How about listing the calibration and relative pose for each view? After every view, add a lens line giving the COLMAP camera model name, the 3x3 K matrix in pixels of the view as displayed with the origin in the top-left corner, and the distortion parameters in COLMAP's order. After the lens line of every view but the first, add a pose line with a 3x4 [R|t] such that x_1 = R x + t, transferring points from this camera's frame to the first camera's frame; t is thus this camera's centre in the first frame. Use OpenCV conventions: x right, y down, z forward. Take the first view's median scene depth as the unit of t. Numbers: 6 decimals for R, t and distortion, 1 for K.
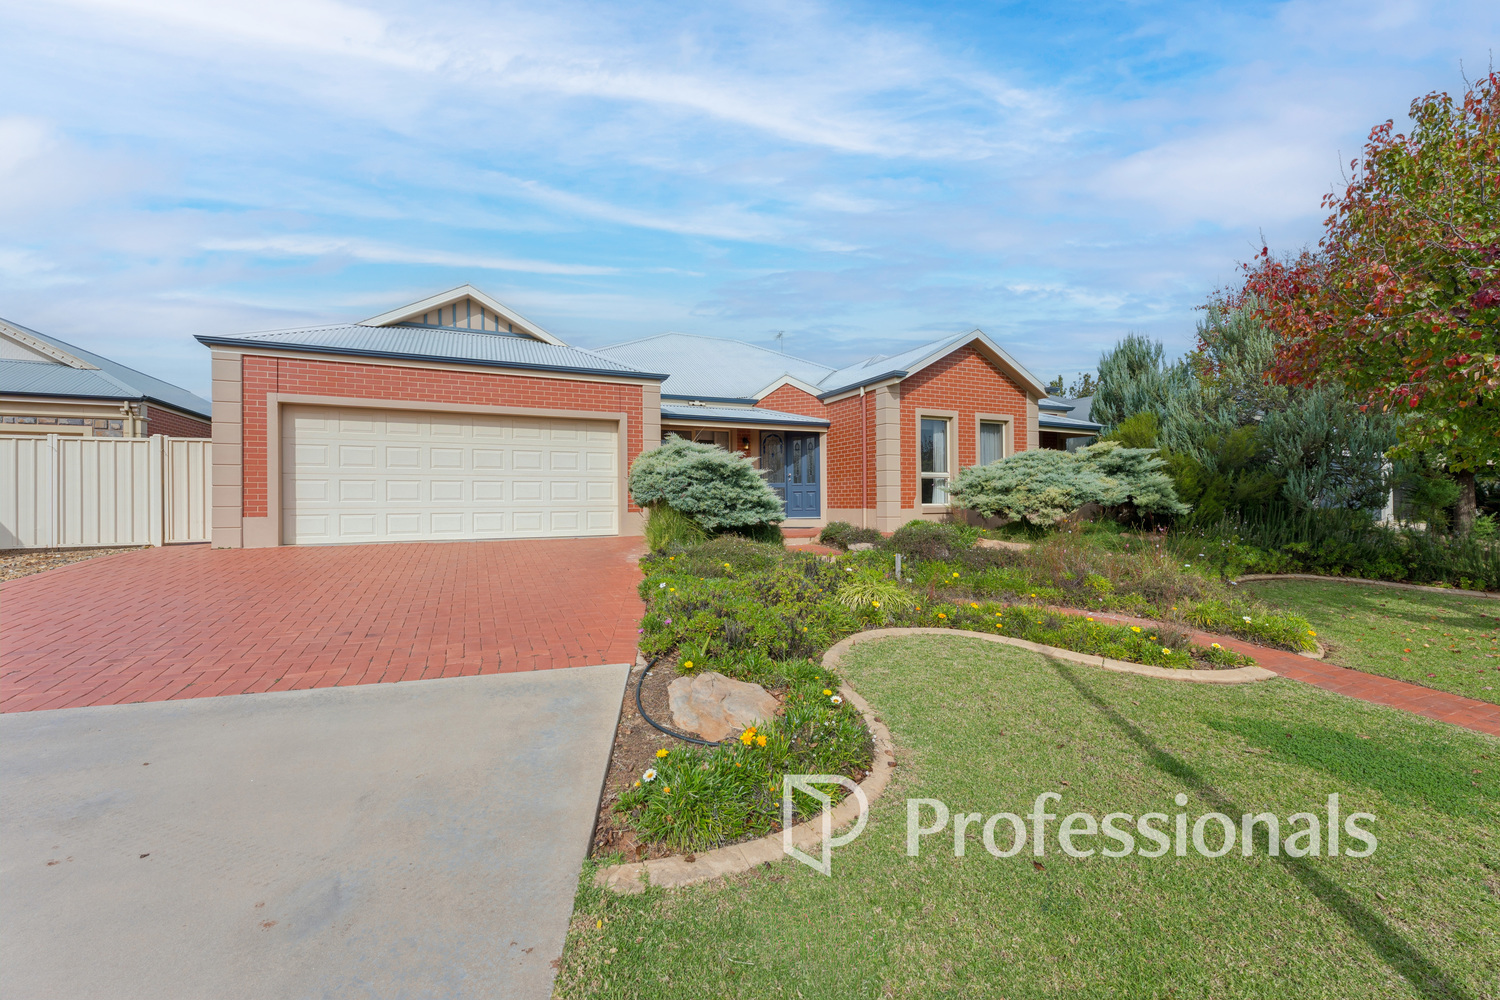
lens RADIAL K [[594.7, 0, 750.5], [0, 594.7, 488.8], [0, 0, 1]] dist [-0.000067, 0.000272]
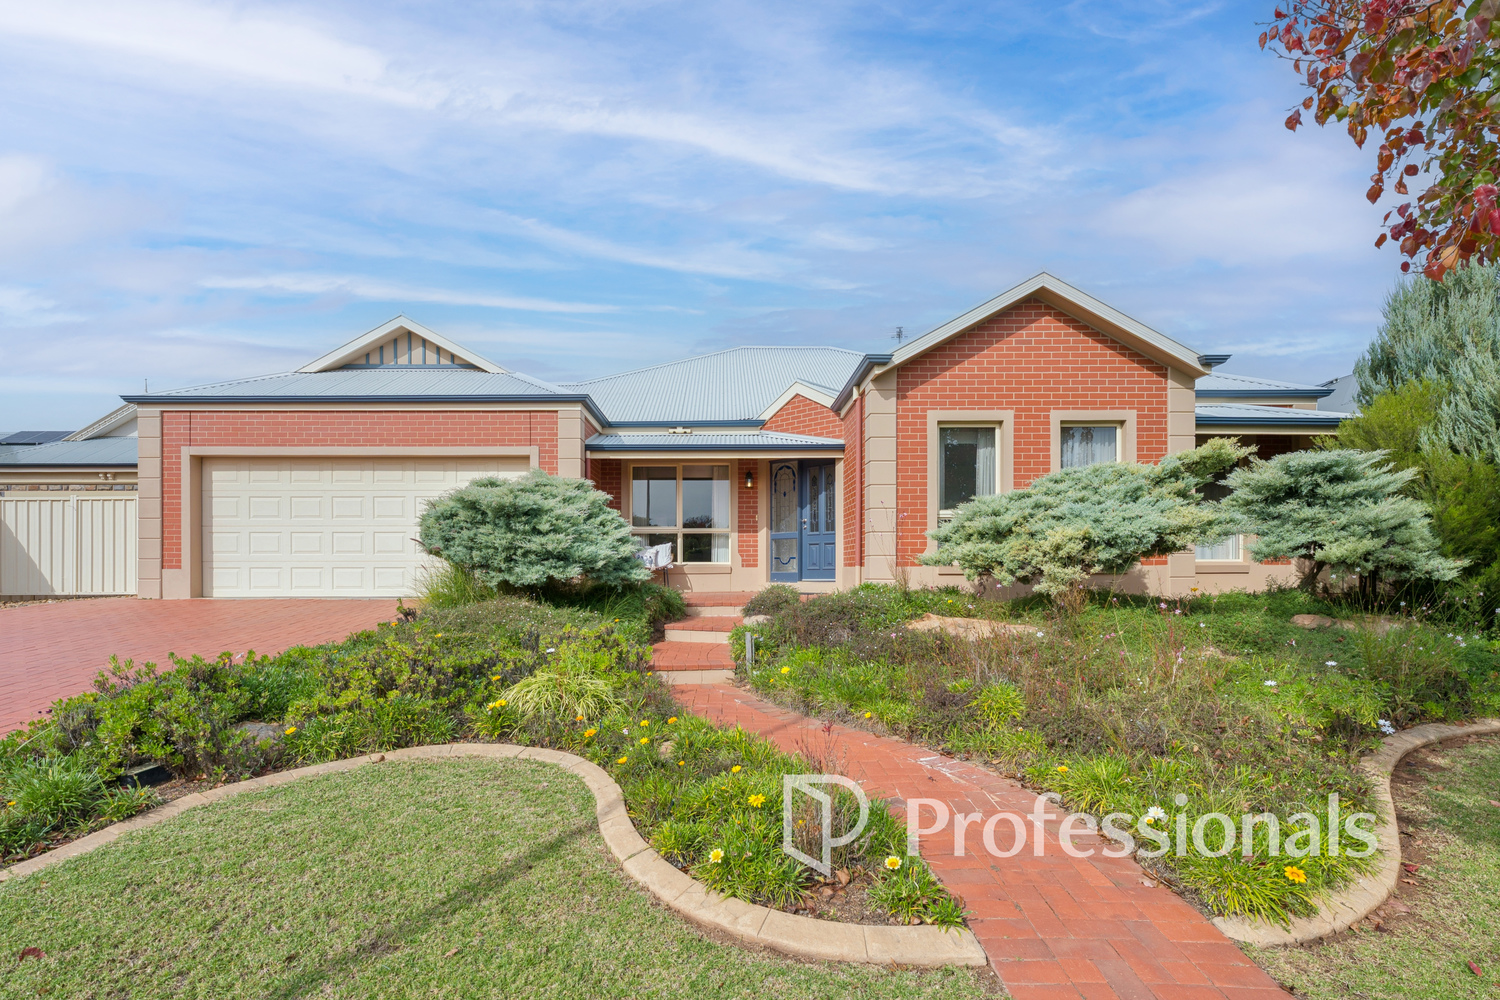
lens RADIAL K [[710.7, 0, 750.0], [0, 710.7, 549.6], [0, 0, 1]] dist [-0.001499, 0.000266]
pose [[0.911413, -0.005036, -0.411463, 0.446693], [0.004835, 0.999987, -0.001530, 0.015970], [0.411465, -0.000595, 0.911425, 0.234679]]
